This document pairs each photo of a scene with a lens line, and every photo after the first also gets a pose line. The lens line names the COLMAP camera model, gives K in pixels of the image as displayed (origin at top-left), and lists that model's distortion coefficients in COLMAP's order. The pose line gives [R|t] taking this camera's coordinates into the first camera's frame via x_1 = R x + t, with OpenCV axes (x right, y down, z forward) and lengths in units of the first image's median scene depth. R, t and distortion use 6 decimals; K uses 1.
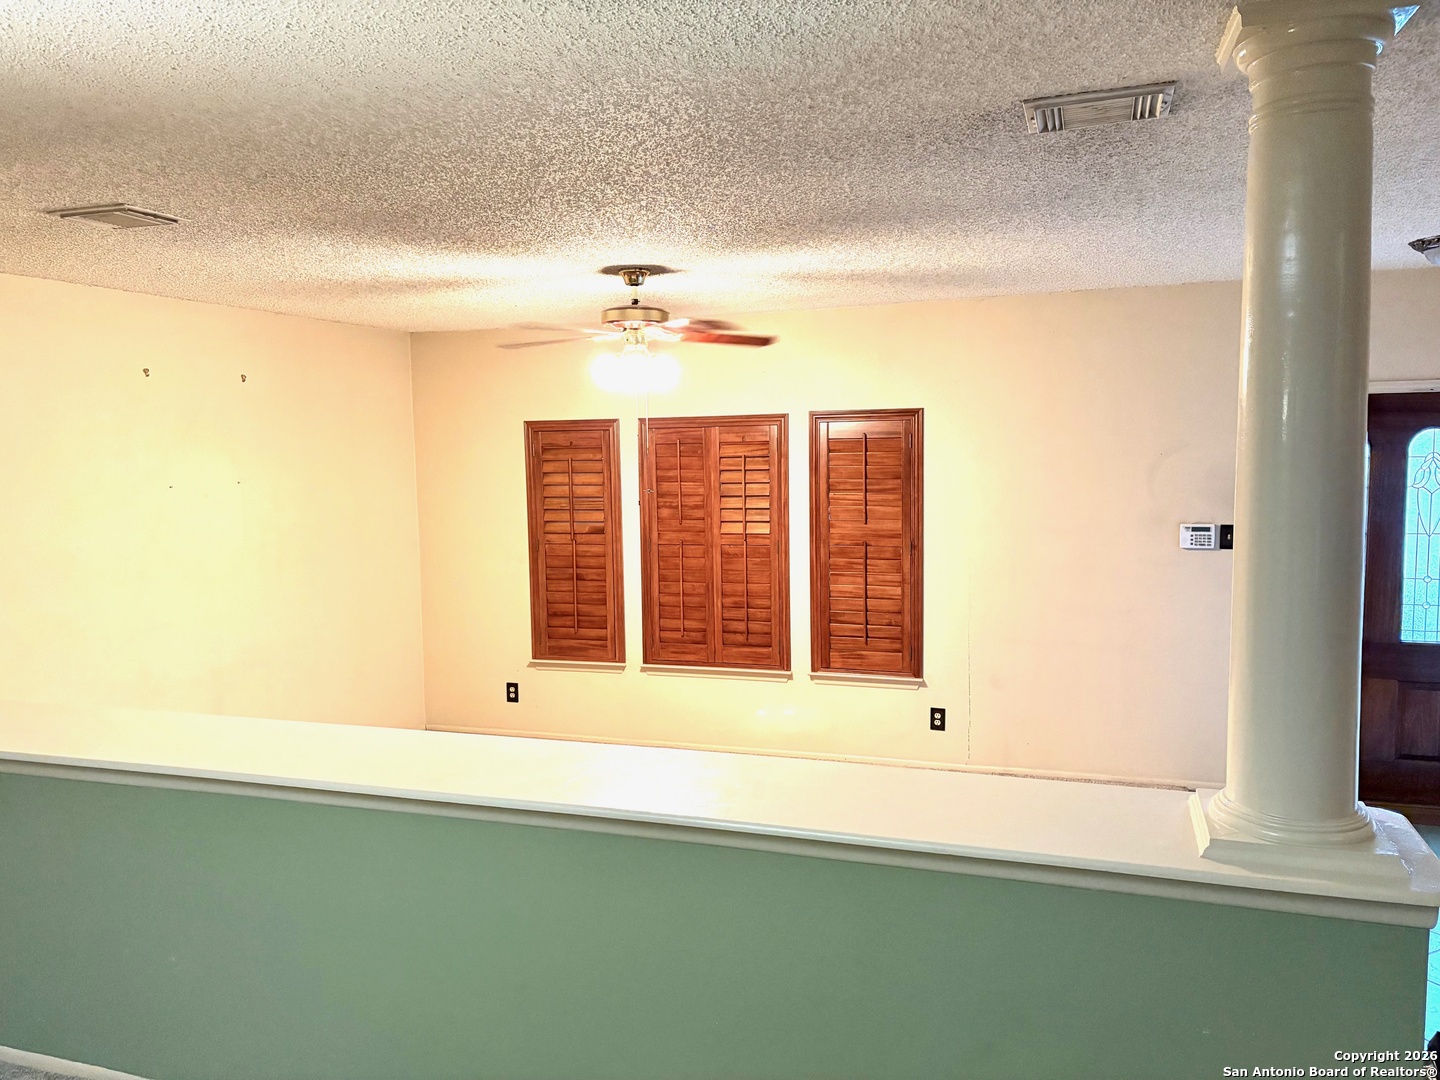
lens RADIAL K [[1080.9, 0, 720.0], [0, 1080.9, 540.0], [0, 0, 1]] dist [0.103277, -0.154115]
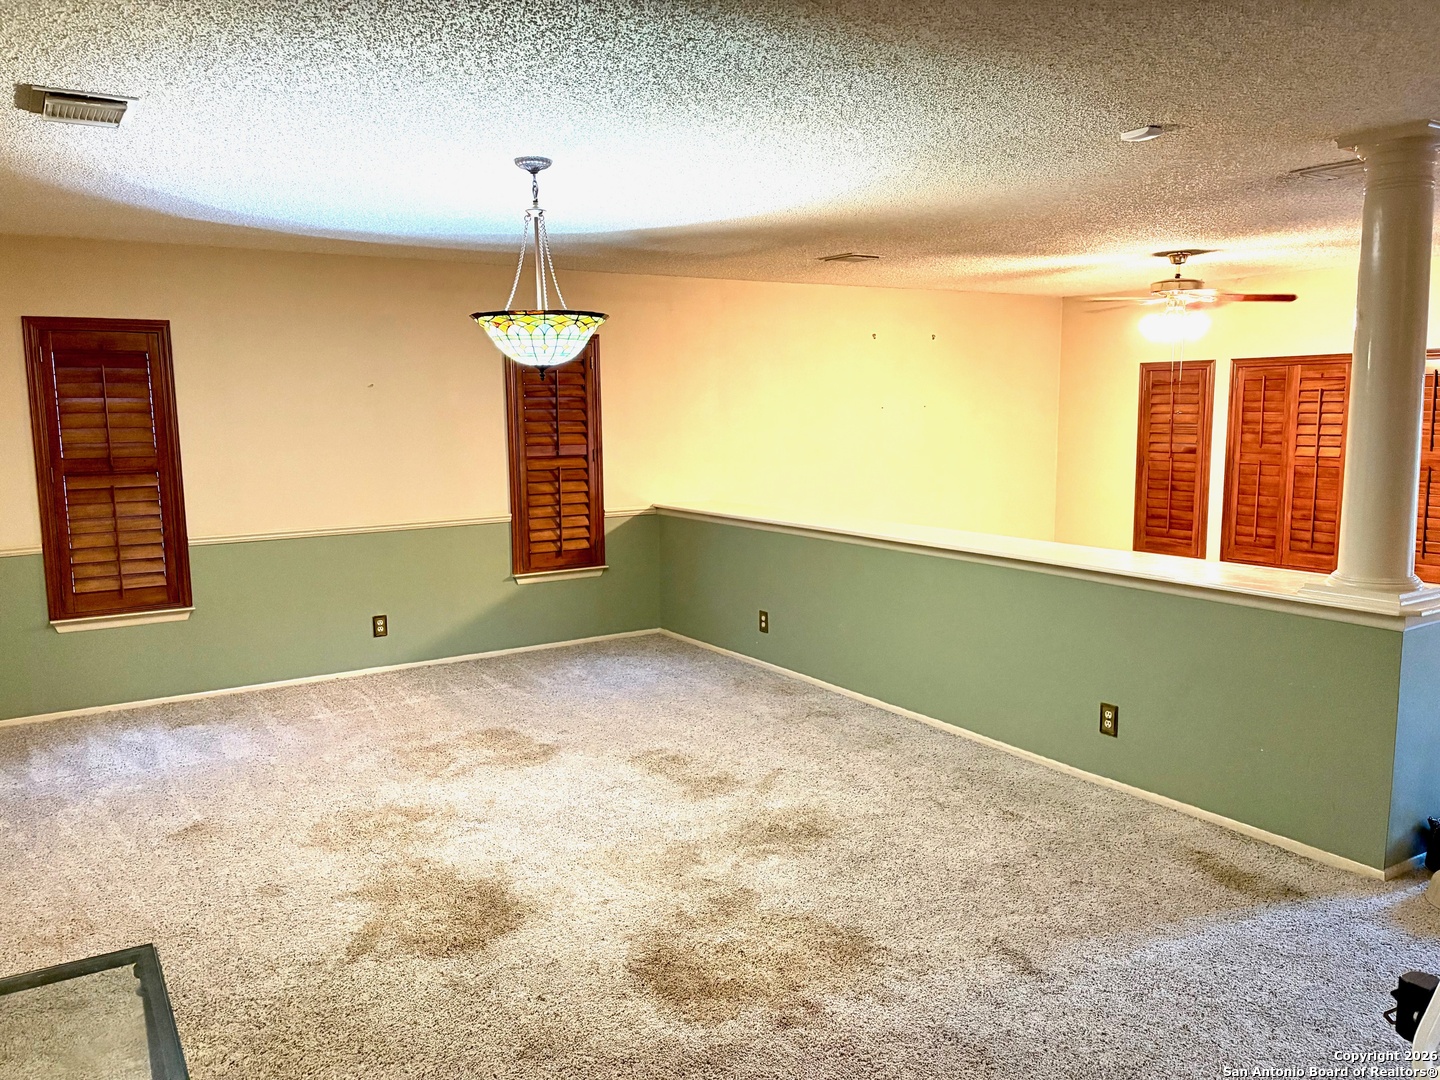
lens RADIAL K [[1104.6, 0, 720.0], [0, 1104.6, 540.0], [0, 0, 1]] dist [0.044564, 0.001133]
pose [[0.787498, 0.089745, -0.609748, 0.260749], [-0.059764, 0.995799, 0.069379, 0.038560], [0.613413, -0.018195, 0.789553, -0.355316]]
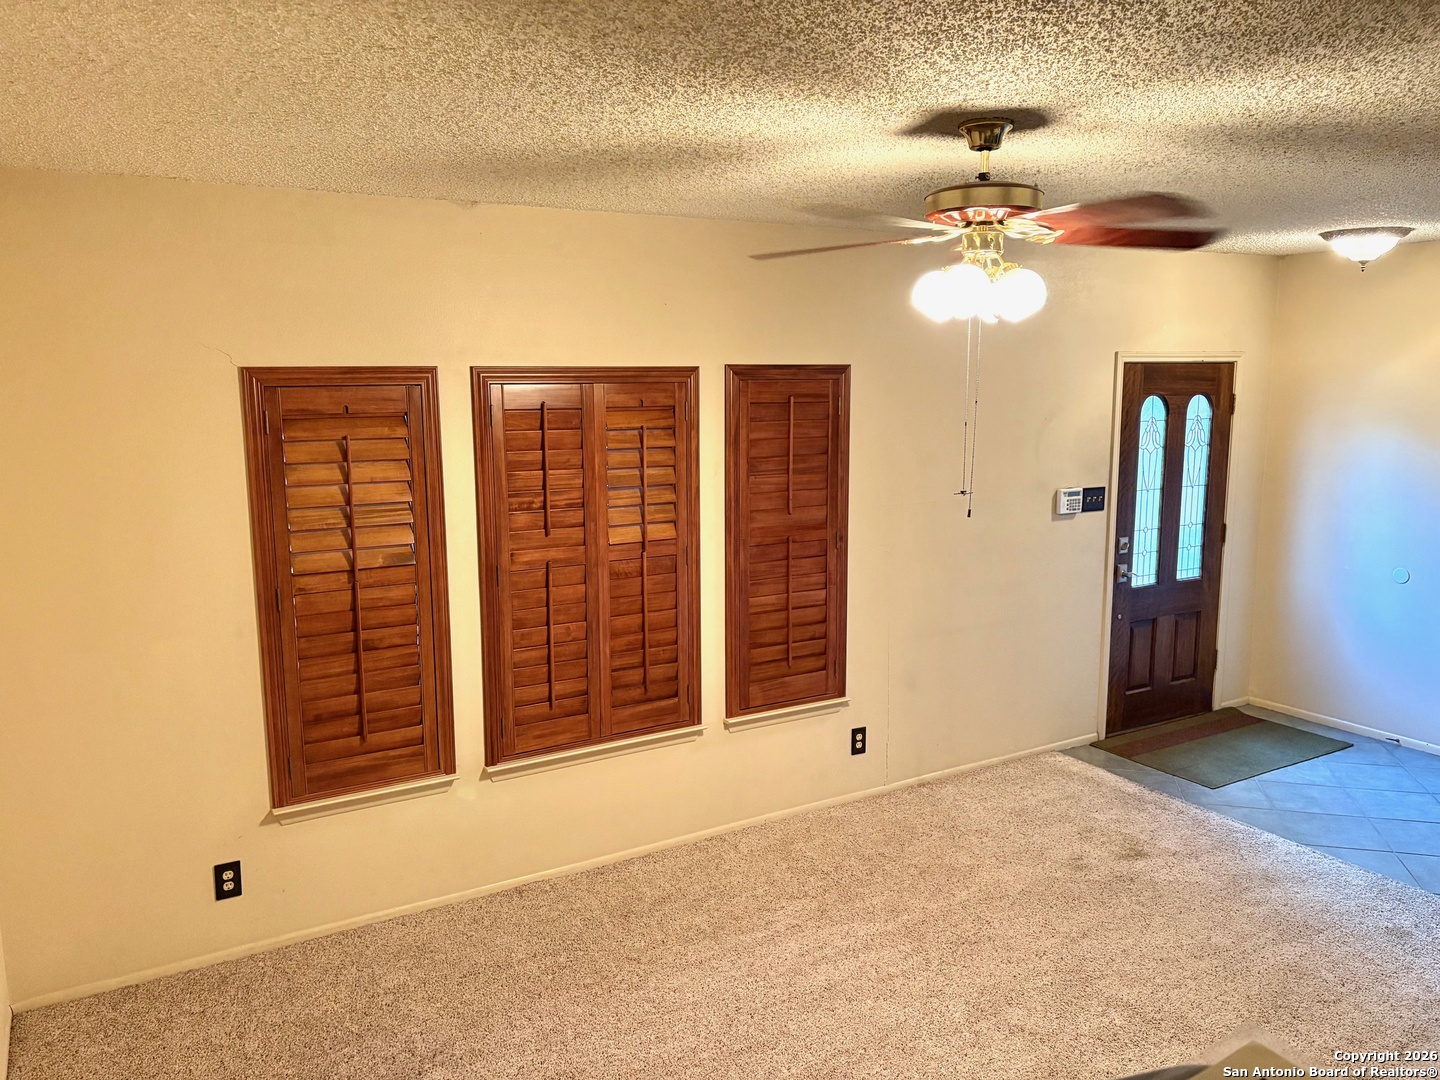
lens RADIAL K [[1080.9, 0, 720.0], [0, 1080.9, 540.0], [0, 0, 1]] dist [0.103277, -0.154115]
pose [[0.652135, -0.095654, 0.752044, -0.459266], [0.066725, 0.995400, 0.068747, -0.050375], [-0.755160, 0.005348, 0.655518, 0.512698]]
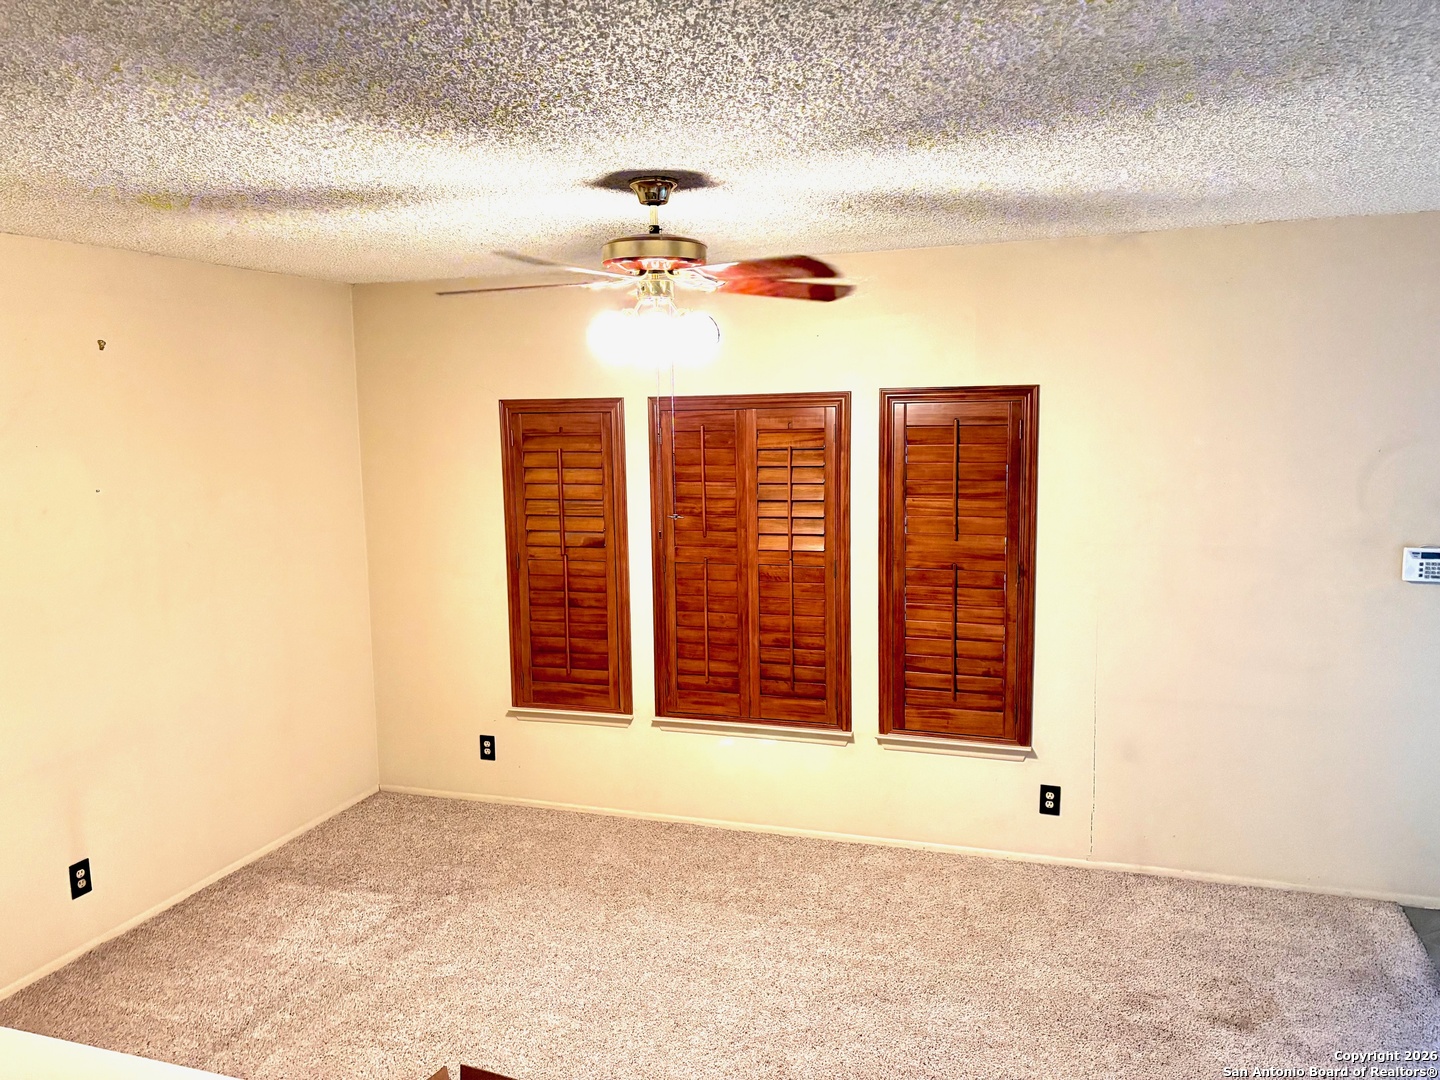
lens RADIAL K [[1080.9, 0, 720.0], [0, 1080.9, 540.0], [0, 0, 1]] dist [0.103277, -0.154115]
pose [[0.999982, -0.001248, 0.005789, -0.030837], [0.001037, 0.999339, 0.036336, -0.040690], [-0.005831, -0.036330, 0.999323, 0.243301]]
